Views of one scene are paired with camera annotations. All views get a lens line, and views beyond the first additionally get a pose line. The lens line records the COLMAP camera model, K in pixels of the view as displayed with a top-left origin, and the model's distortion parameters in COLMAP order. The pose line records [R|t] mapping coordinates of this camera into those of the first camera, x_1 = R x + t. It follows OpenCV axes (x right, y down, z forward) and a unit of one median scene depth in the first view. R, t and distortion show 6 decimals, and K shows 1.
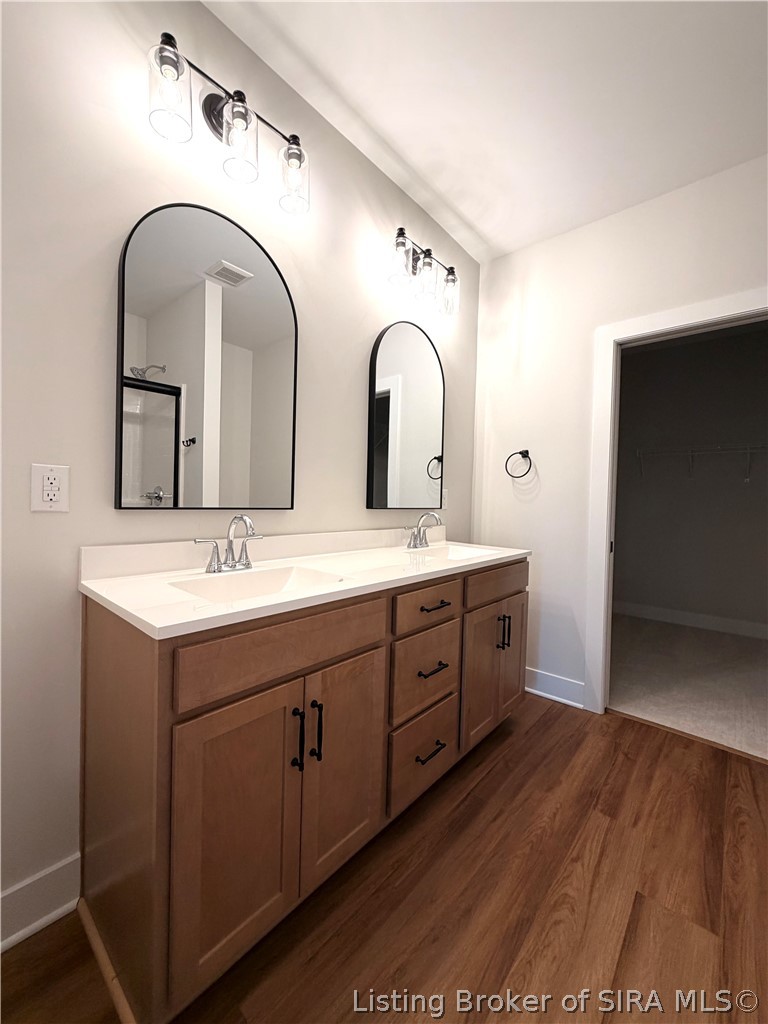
lens RADIAL K [[418.8, 0, 376.7], [0, 418.8, 513.5], [0, 0, 1]] dist [0.003336, 0.000440]
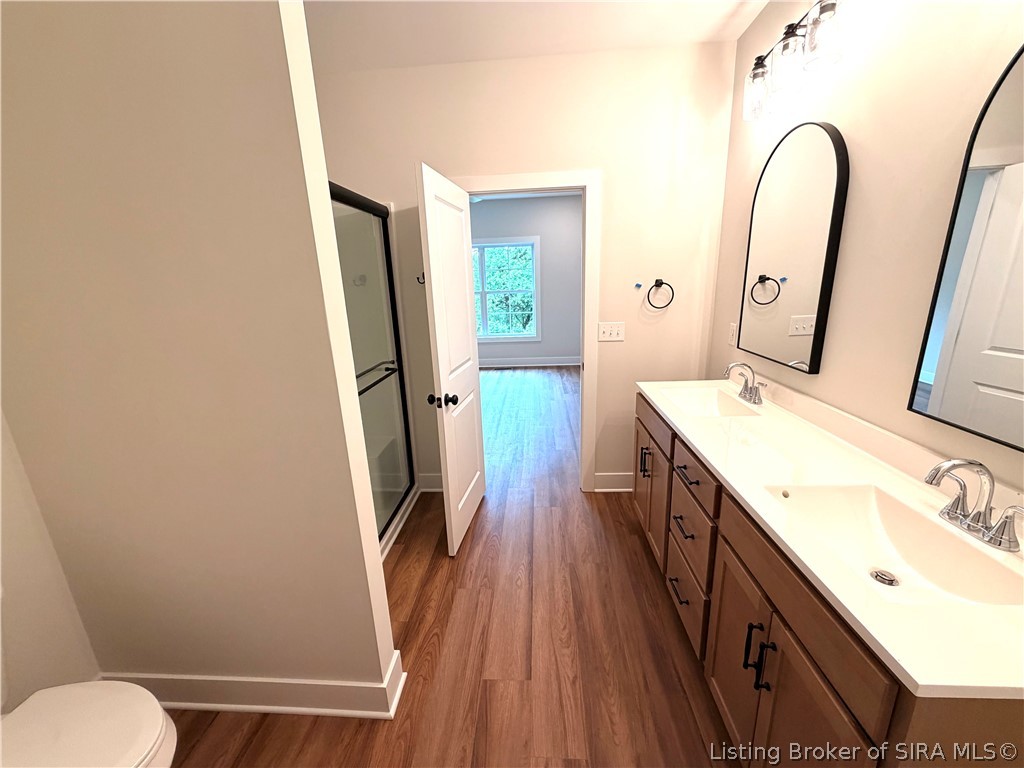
lens RADIAL K [[418.8, 0, 510.0], [0, 418.8, 384.2], [0, 0, 1]] dist [0.003336, 0.000440]
pose [[-0.793914, 0.155800, -0.587730, 1.209189], [-0.005043, 0.964893, 0.262594, -0.307671], [0.608009, 0.211441, -0.765256, 1.649176]]
